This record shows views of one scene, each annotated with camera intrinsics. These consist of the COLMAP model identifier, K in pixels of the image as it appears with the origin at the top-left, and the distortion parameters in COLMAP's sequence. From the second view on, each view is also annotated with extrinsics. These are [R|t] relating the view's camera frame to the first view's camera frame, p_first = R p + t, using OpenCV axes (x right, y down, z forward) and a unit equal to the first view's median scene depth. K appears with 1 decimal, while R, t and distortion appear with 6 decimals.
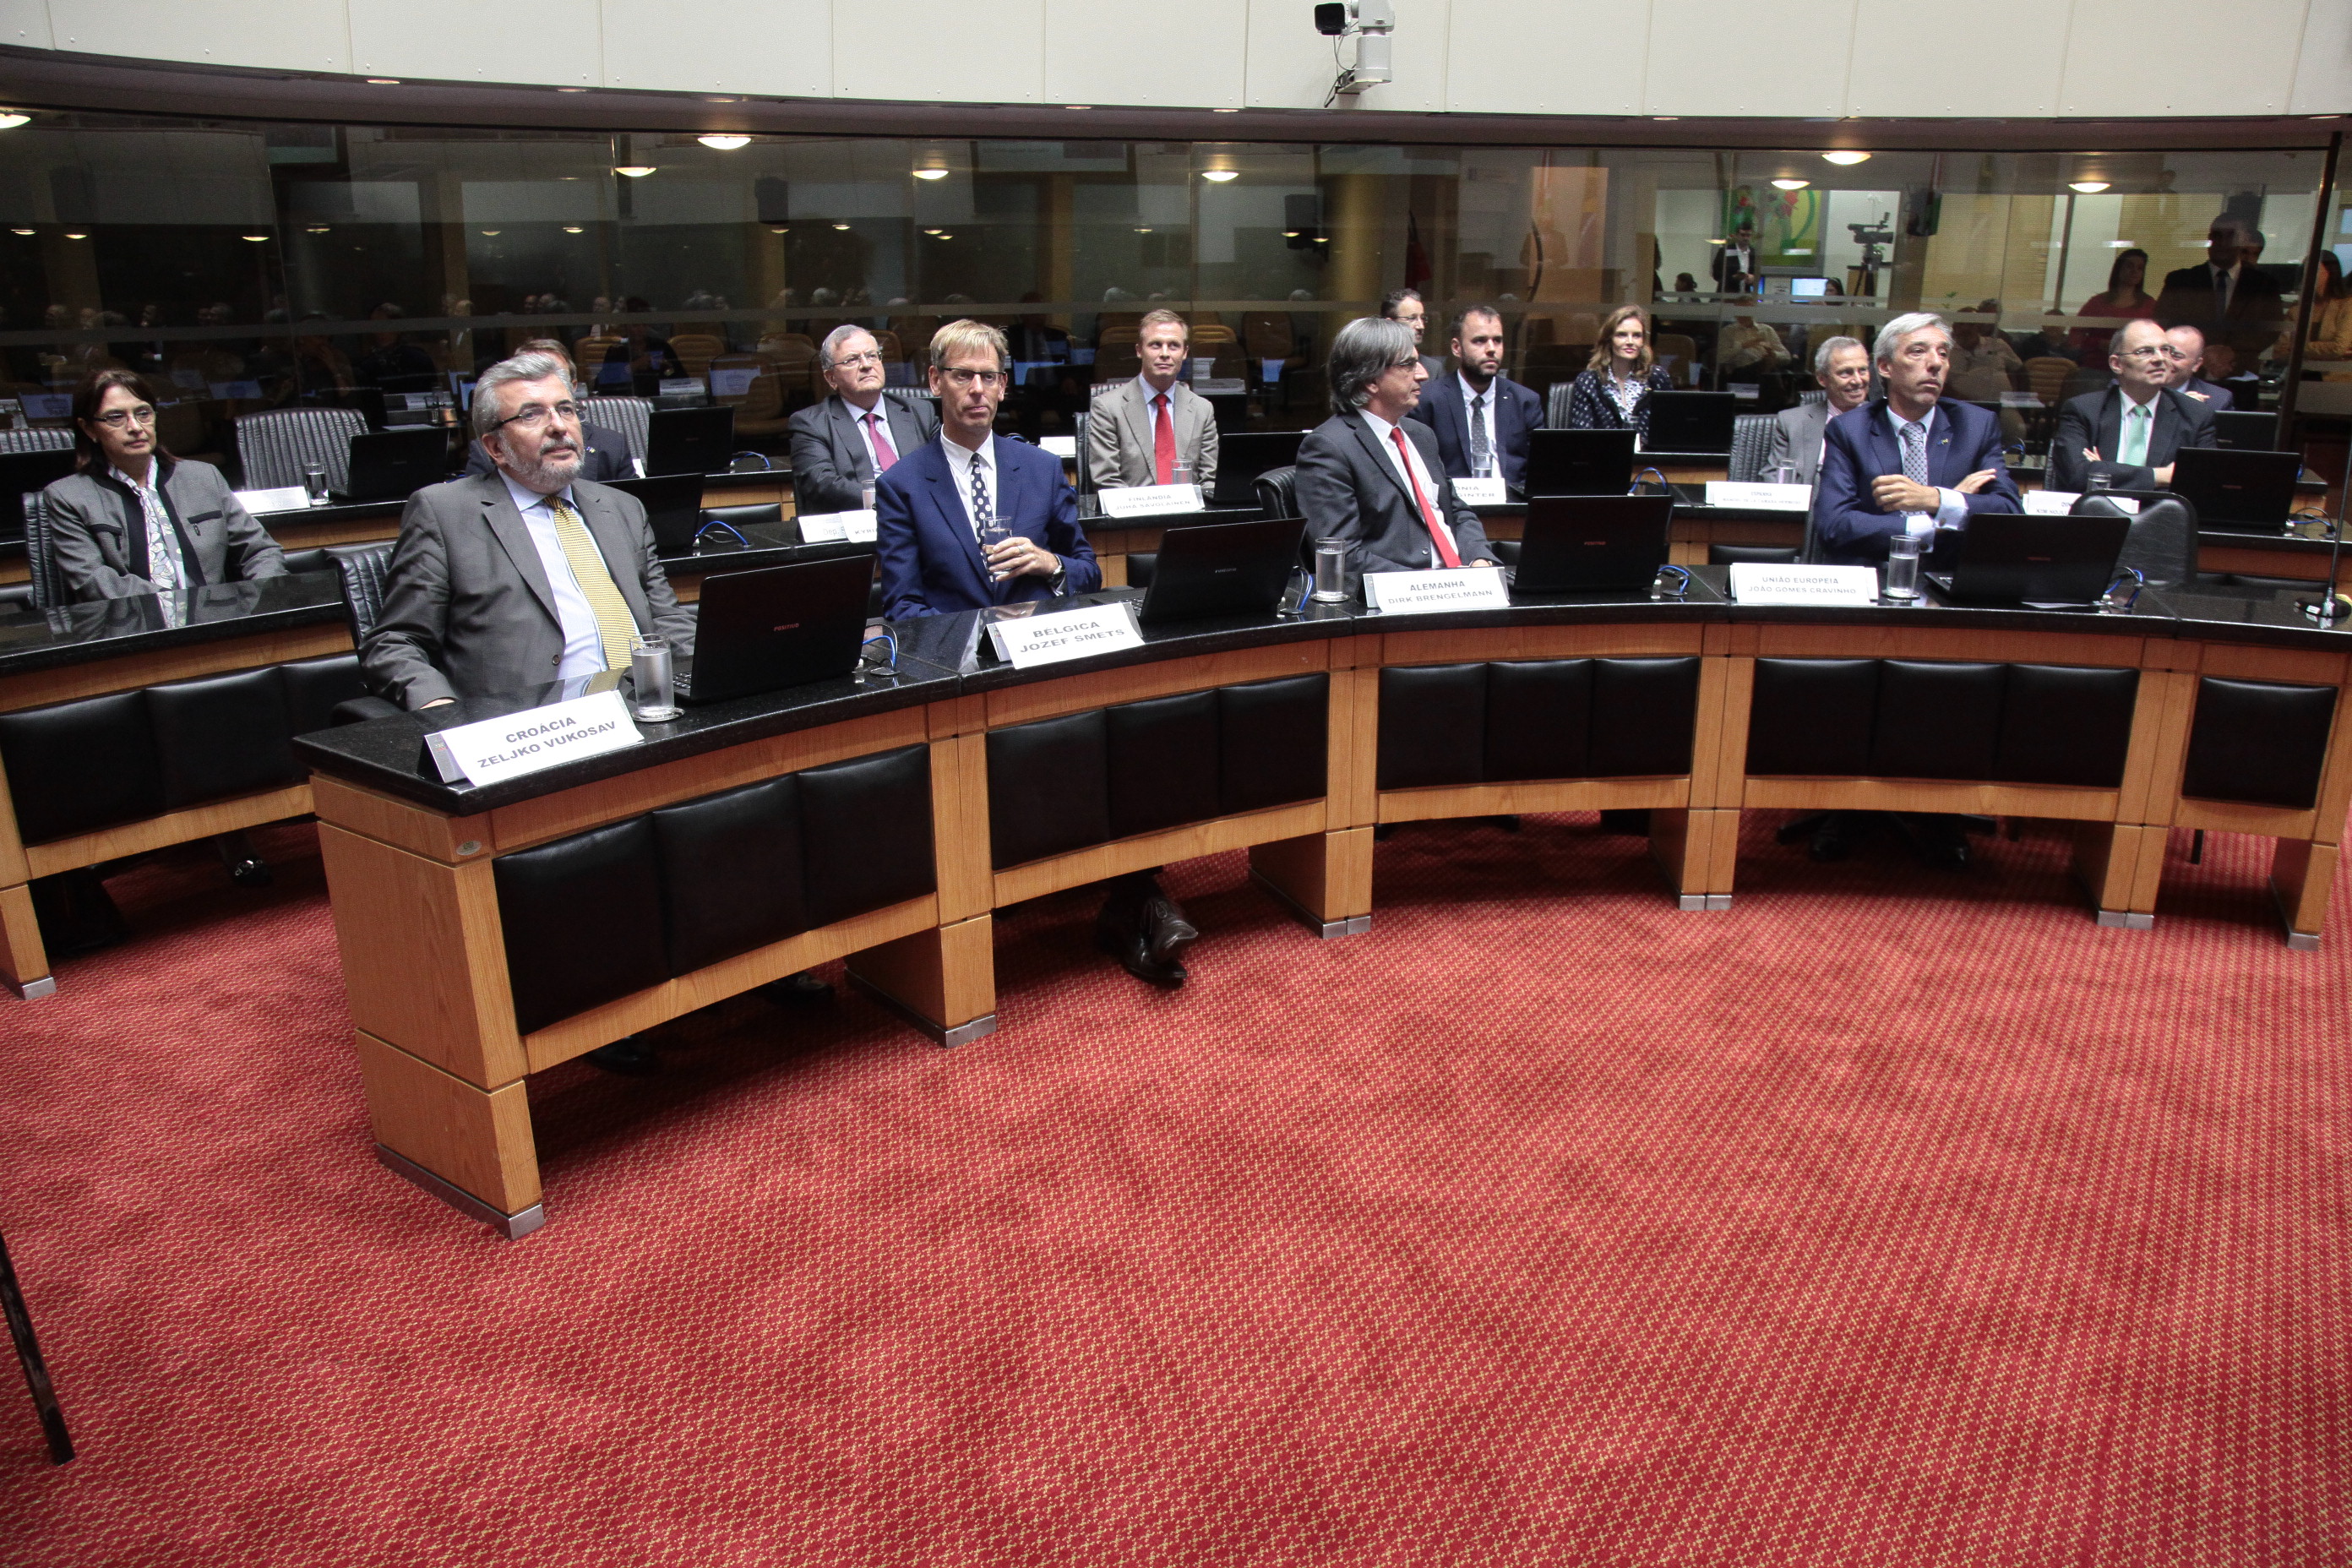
lens RADIAL K [[1629.8, 0, 1214.9], [0, 1629.8, 768.3], [0, 0, 1]] dist [-0.120373, 0.069655]
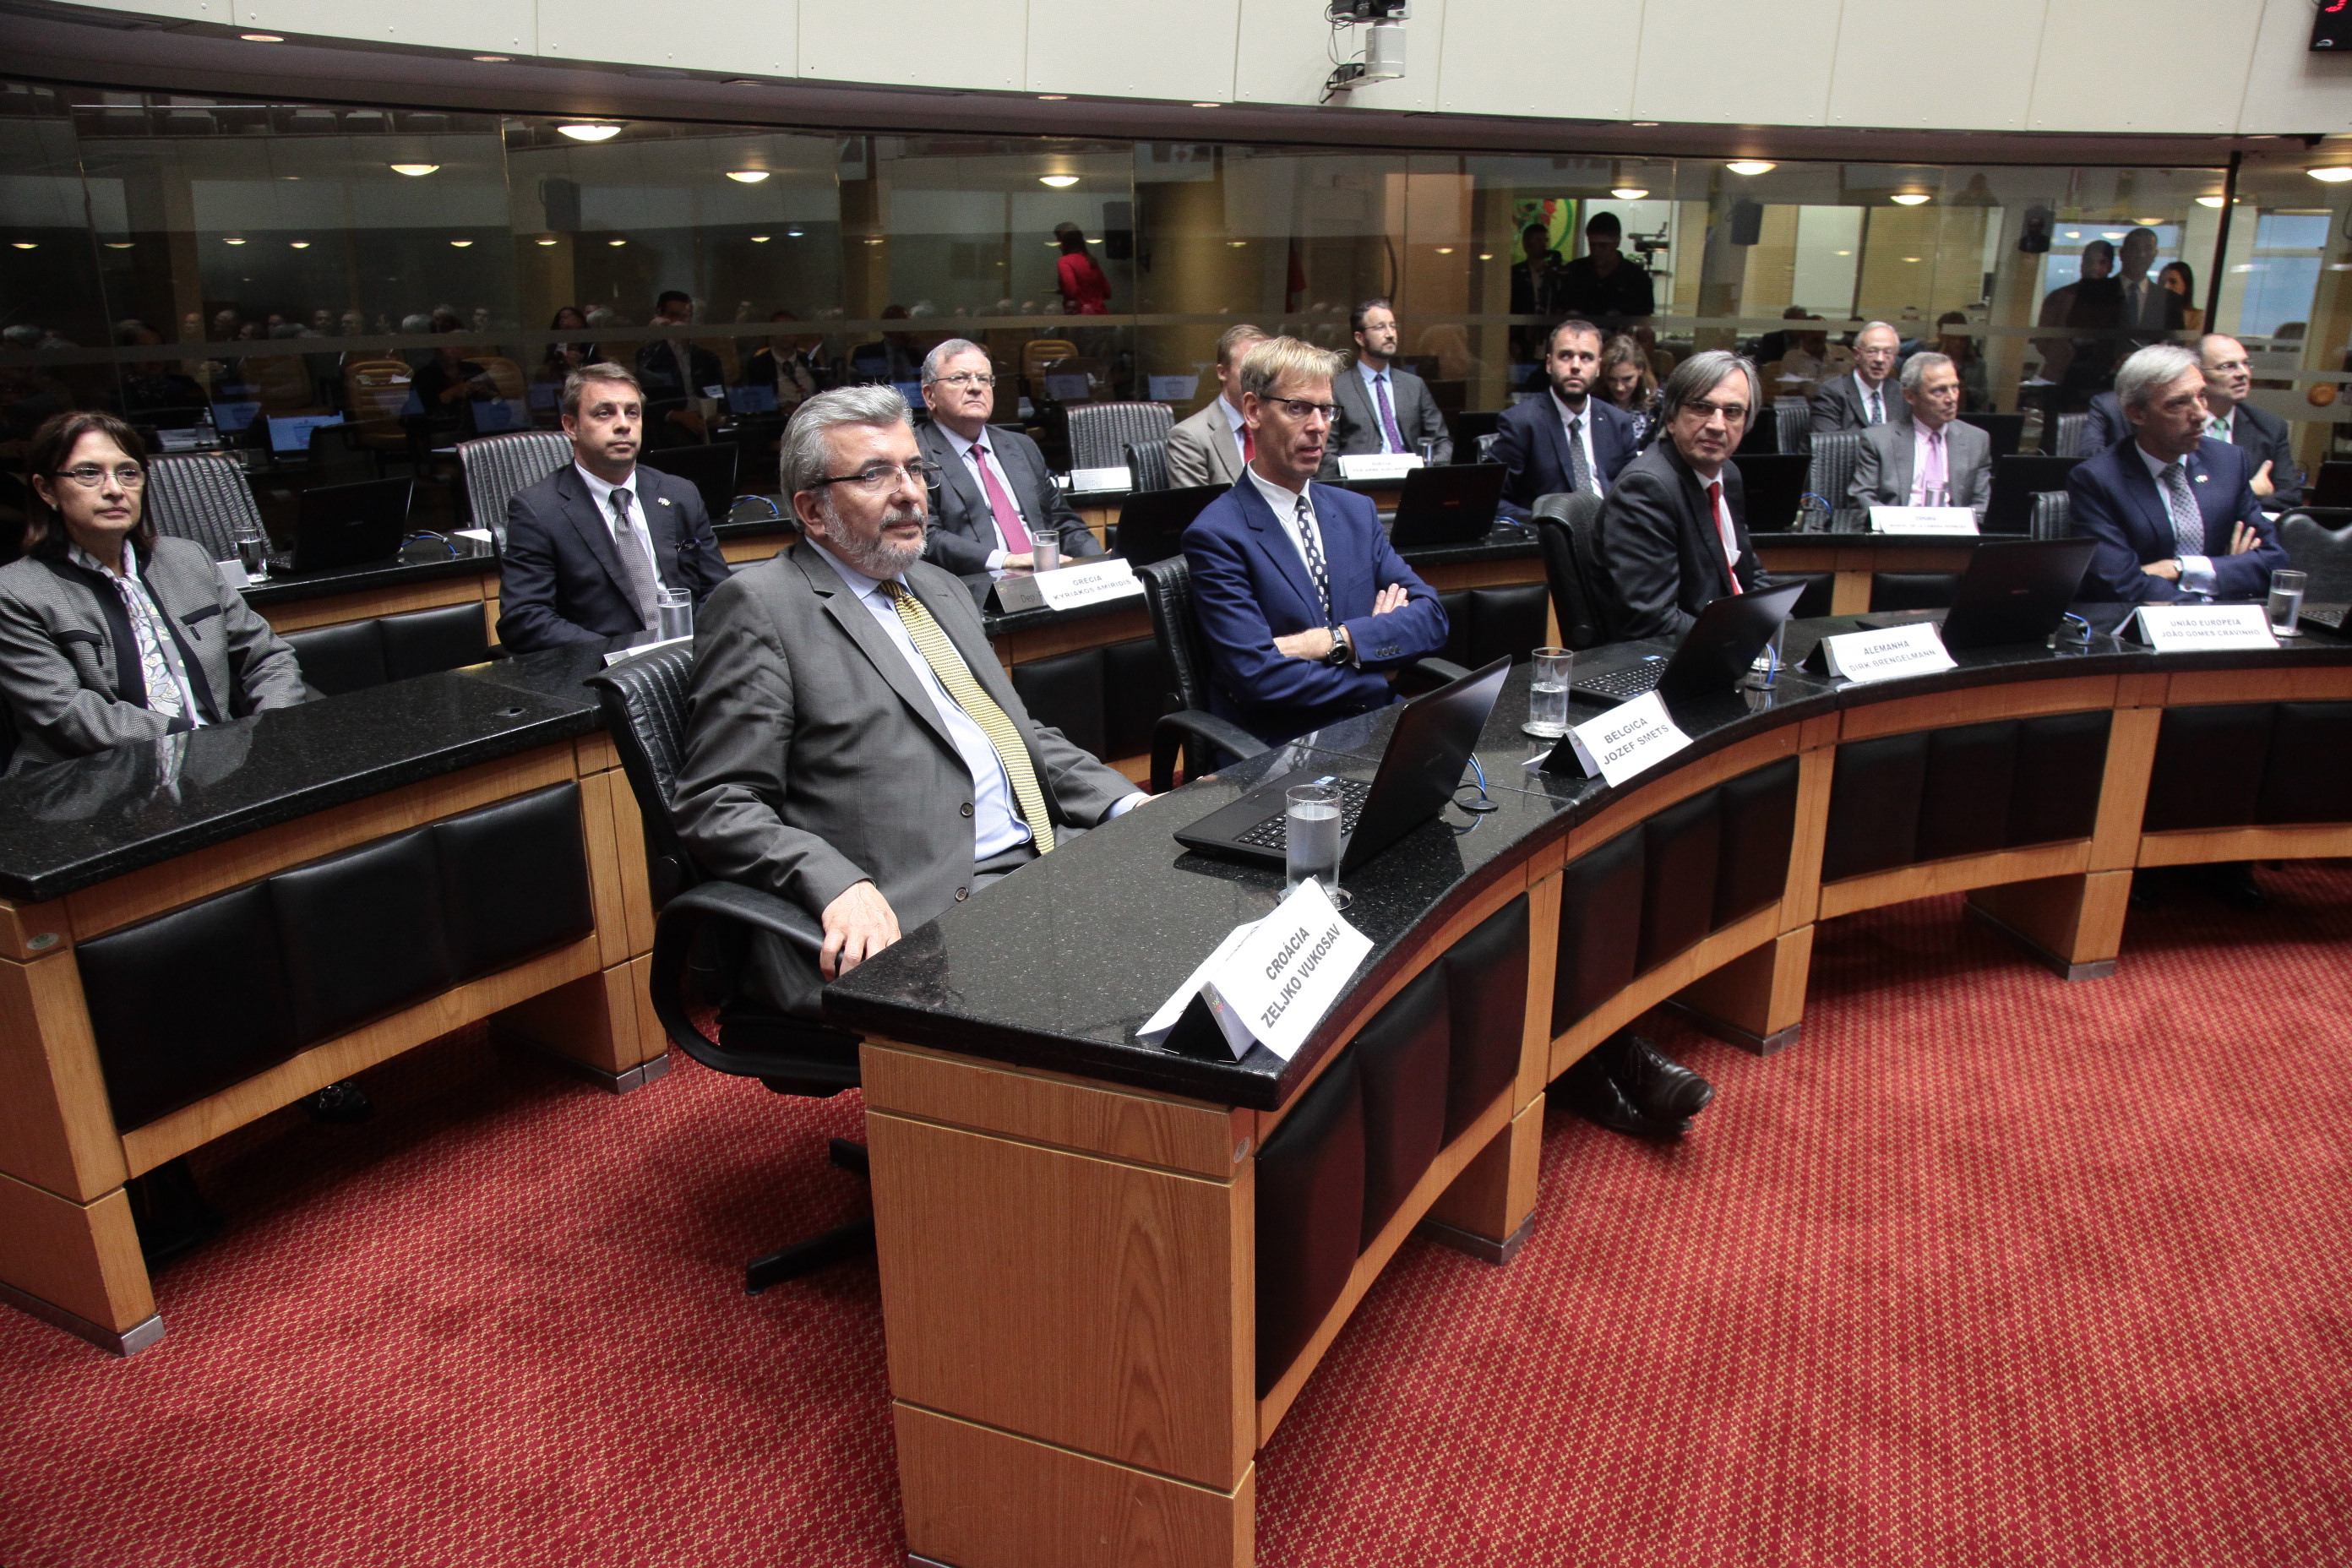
lens RADIAL K [[1629.8, 0, 1214.9], [0, 1629.8, 768.3], [0, 0, 1]] dist [-0.120373, 0.069655]
pose [[0.976247, -0.060878, 0.207931, -0.416919], [0.062211, 0.998063, 0.000129, -0.072671], [-0.207536, 0.012810, 0.978143, 0.237641]]
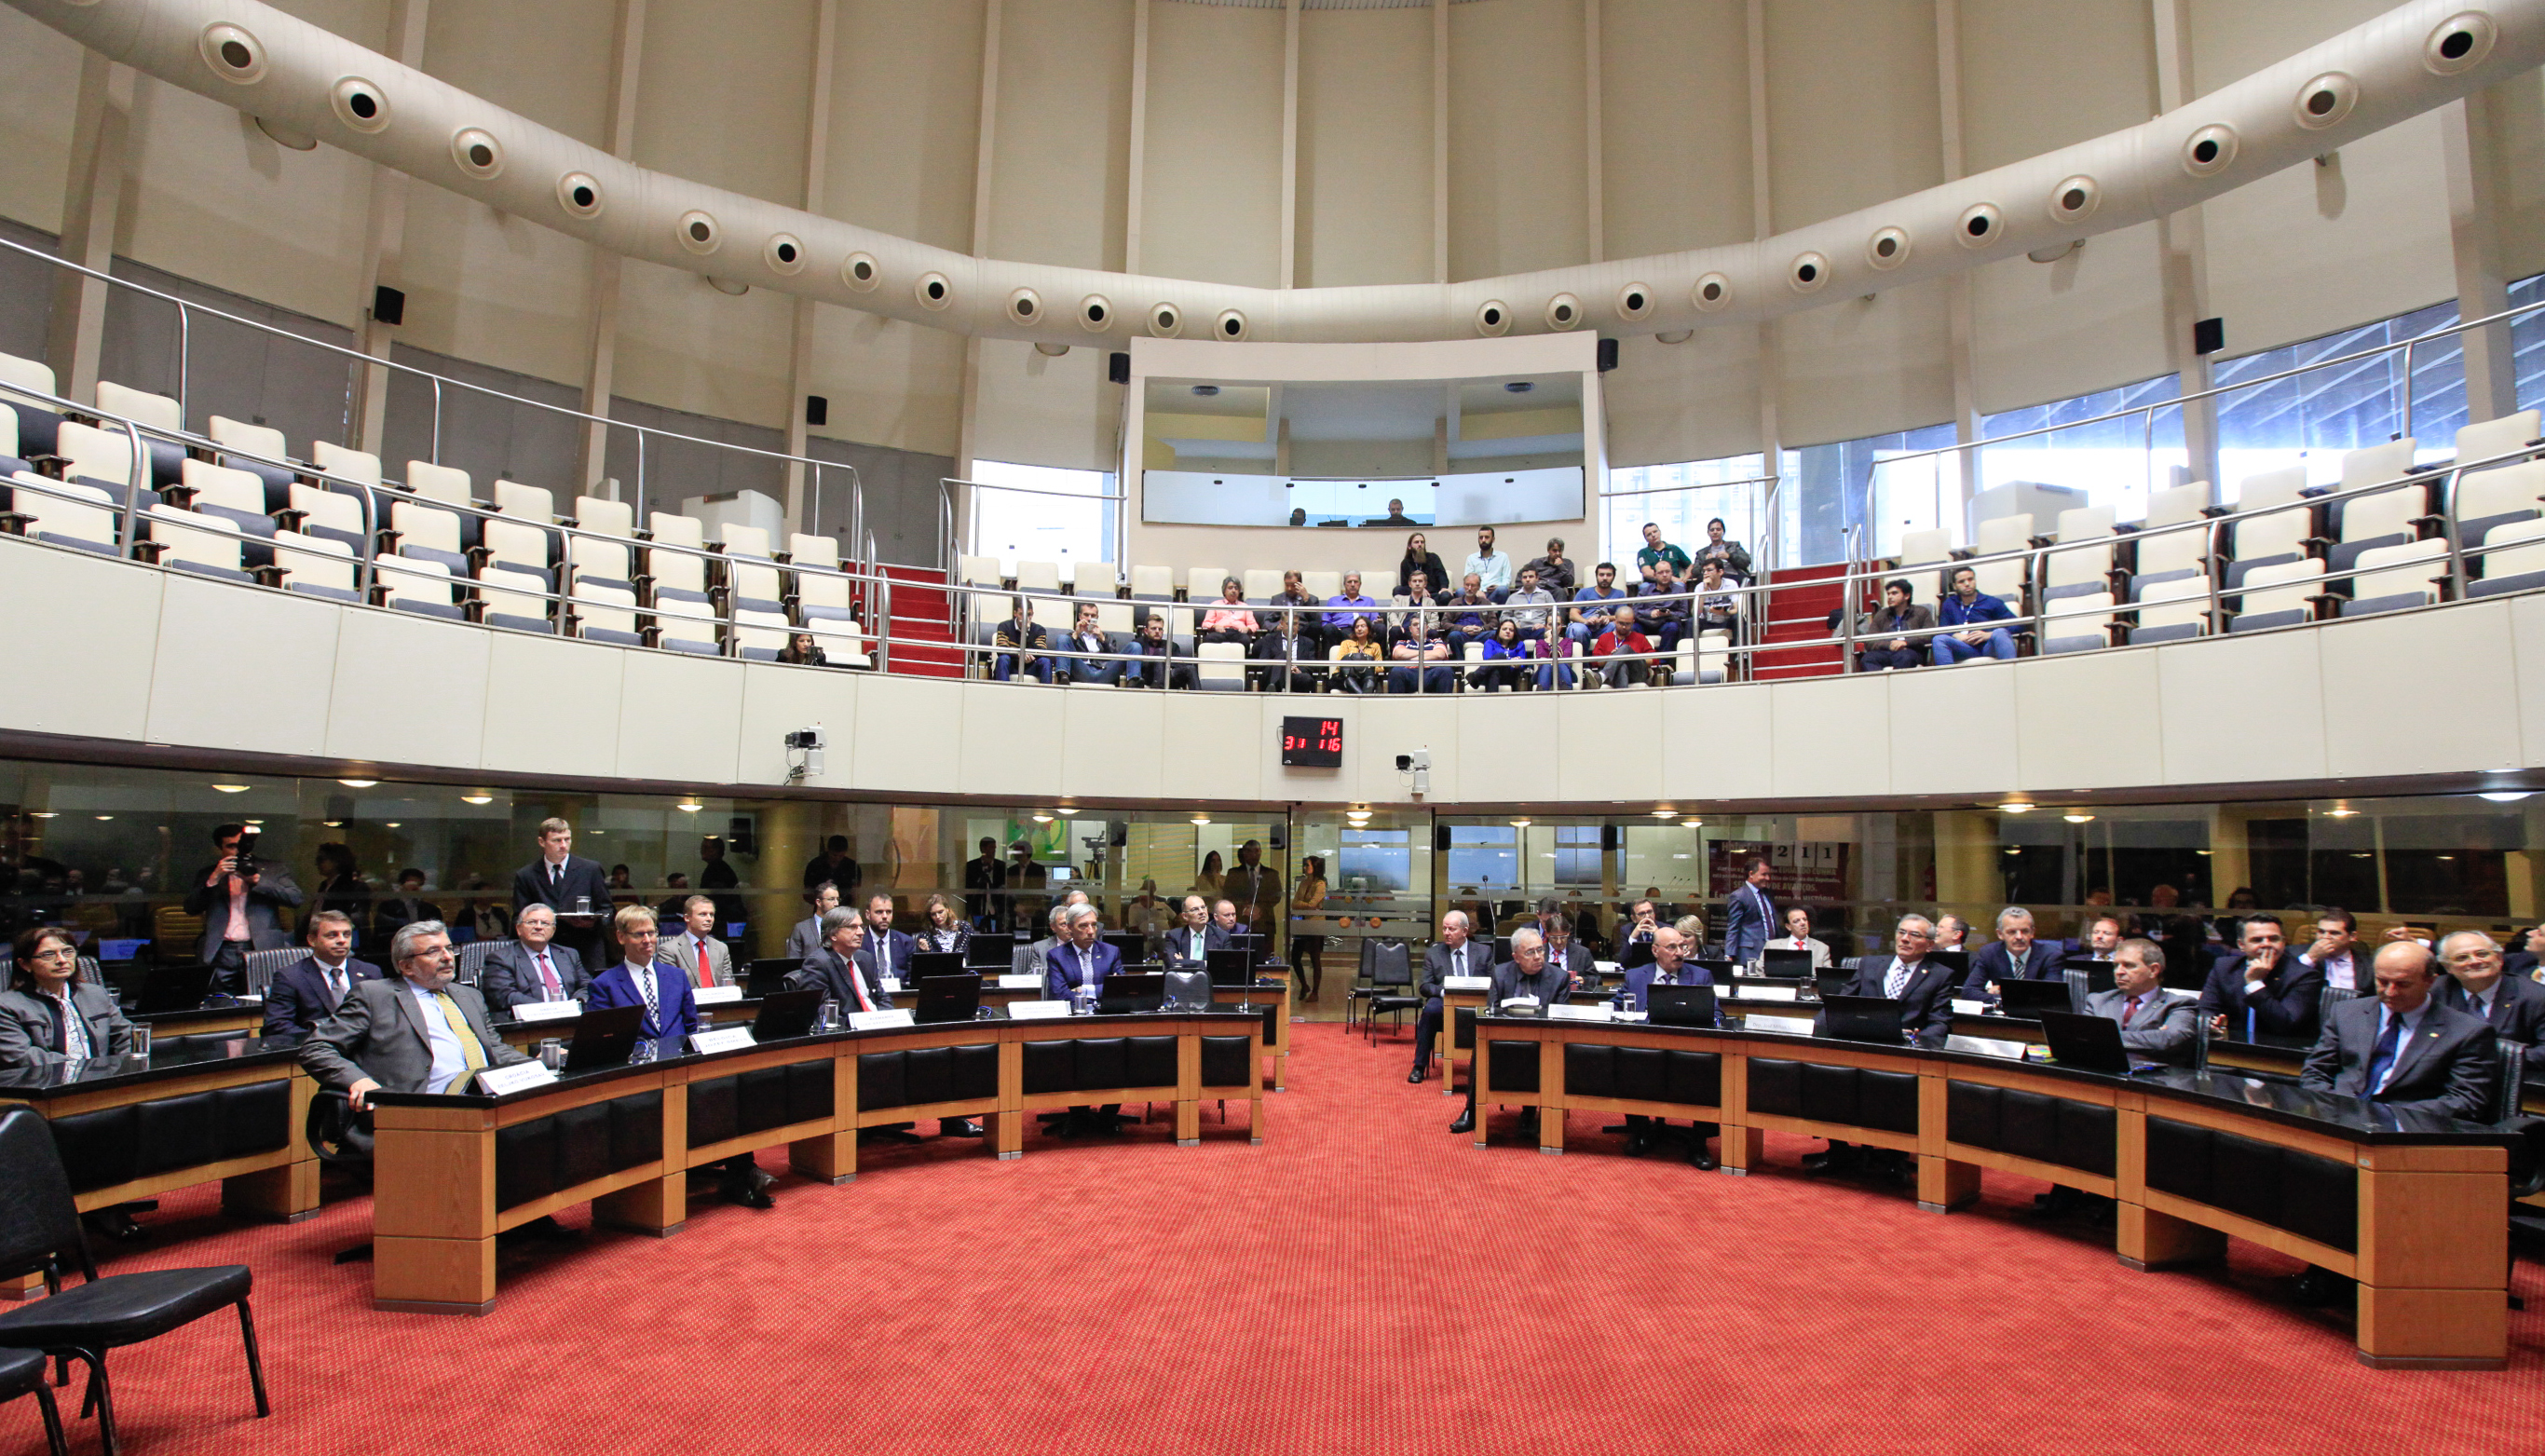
lens RADIAL K [[1219.0, 0, 1272.7], [0, 1219.0, 845.1], [0, 0, 1]] dist [-0.058000, 0.027321]
pose [[0.875414, 0.016094, 0.483105, -0.214761], [0.132446, 0.953209, -0.271754, 0.197525], [-0.464874, 0.301883, 0.832321, -0.768559]]
